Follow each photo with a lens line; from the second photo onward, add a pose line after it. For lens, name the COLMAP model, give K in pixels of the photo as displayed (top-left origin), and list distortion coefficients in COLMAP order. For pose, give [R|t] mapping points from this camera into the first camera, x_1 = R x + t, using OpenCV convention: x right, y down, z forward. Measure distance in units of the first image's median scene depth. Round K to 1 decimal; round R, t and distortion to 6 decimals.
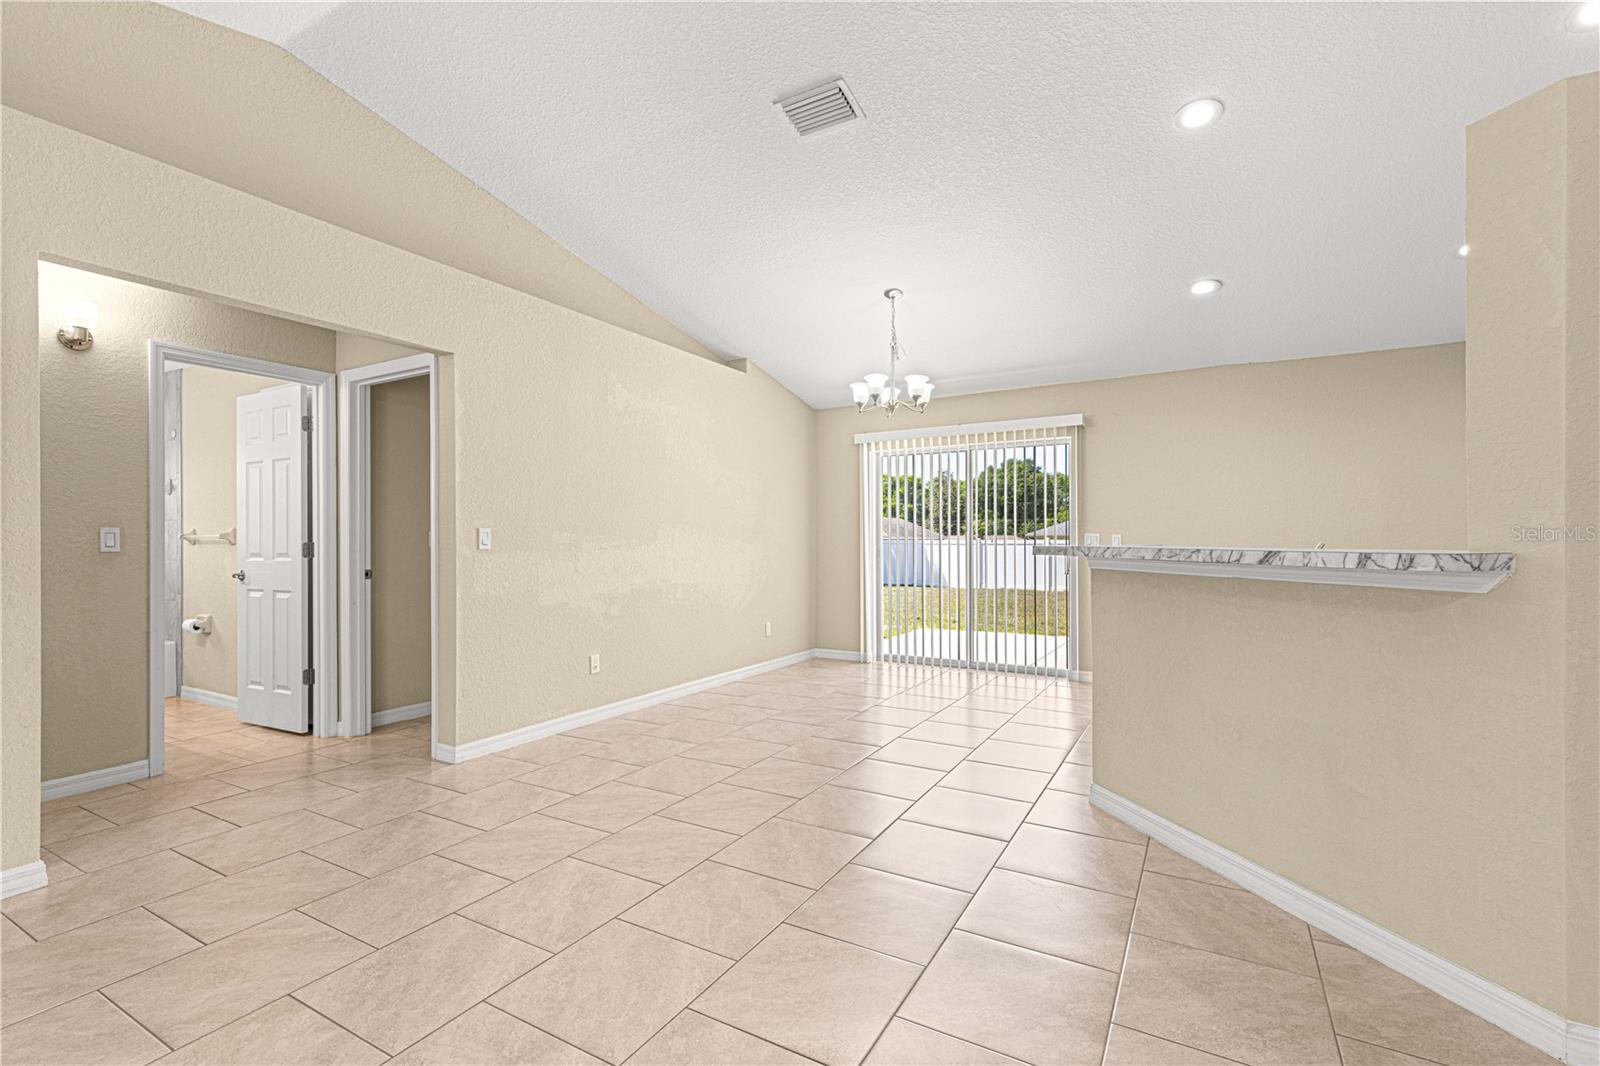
lens RADIAL K [[708.0, 0, 798.9], [0, 708.0, 541.8], [0, 0, 1]] dist [-0.009417, -0.000166]
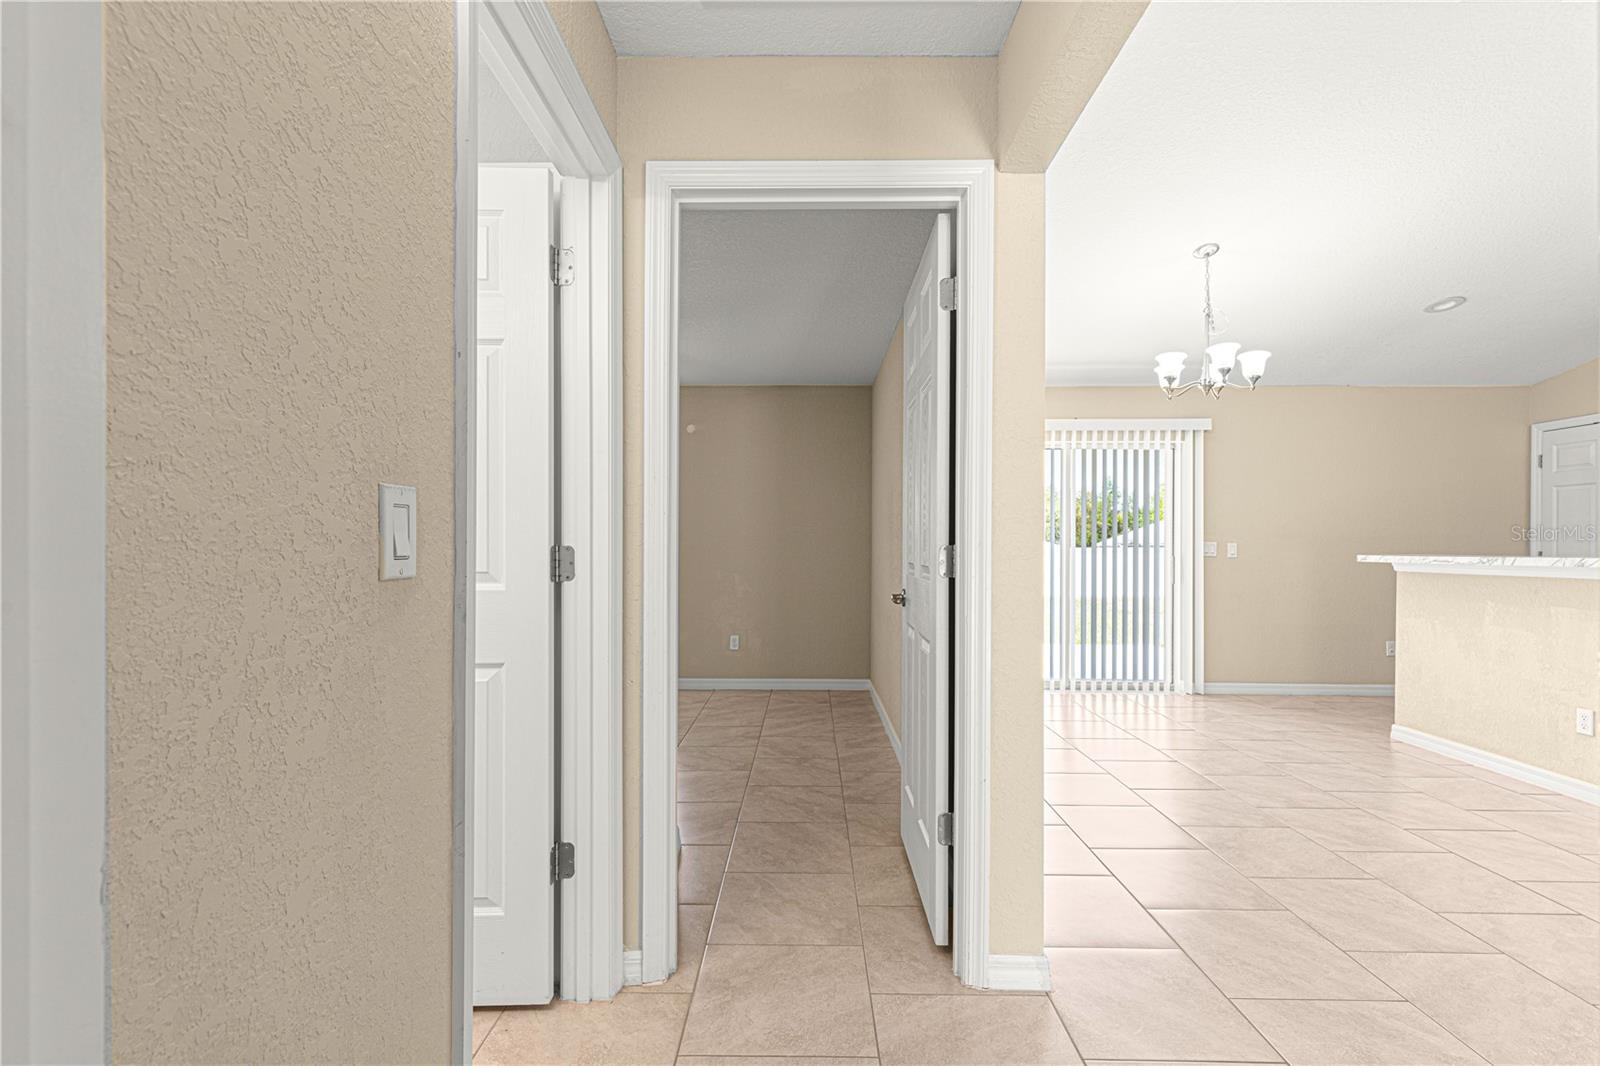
lens RADIAL K [[715.9, 0, 798.3], [0, 715.9, 544.4], [0, 0, 1]] dist [0.007188, -0.000314]
pose [[0.877847, 0.008759, 0.478861, -0.730186], [-0.008022, 0.999961, -0.003584, 0.000142], [-0.478874, -0.000695, 0.877884, 0.520551]]
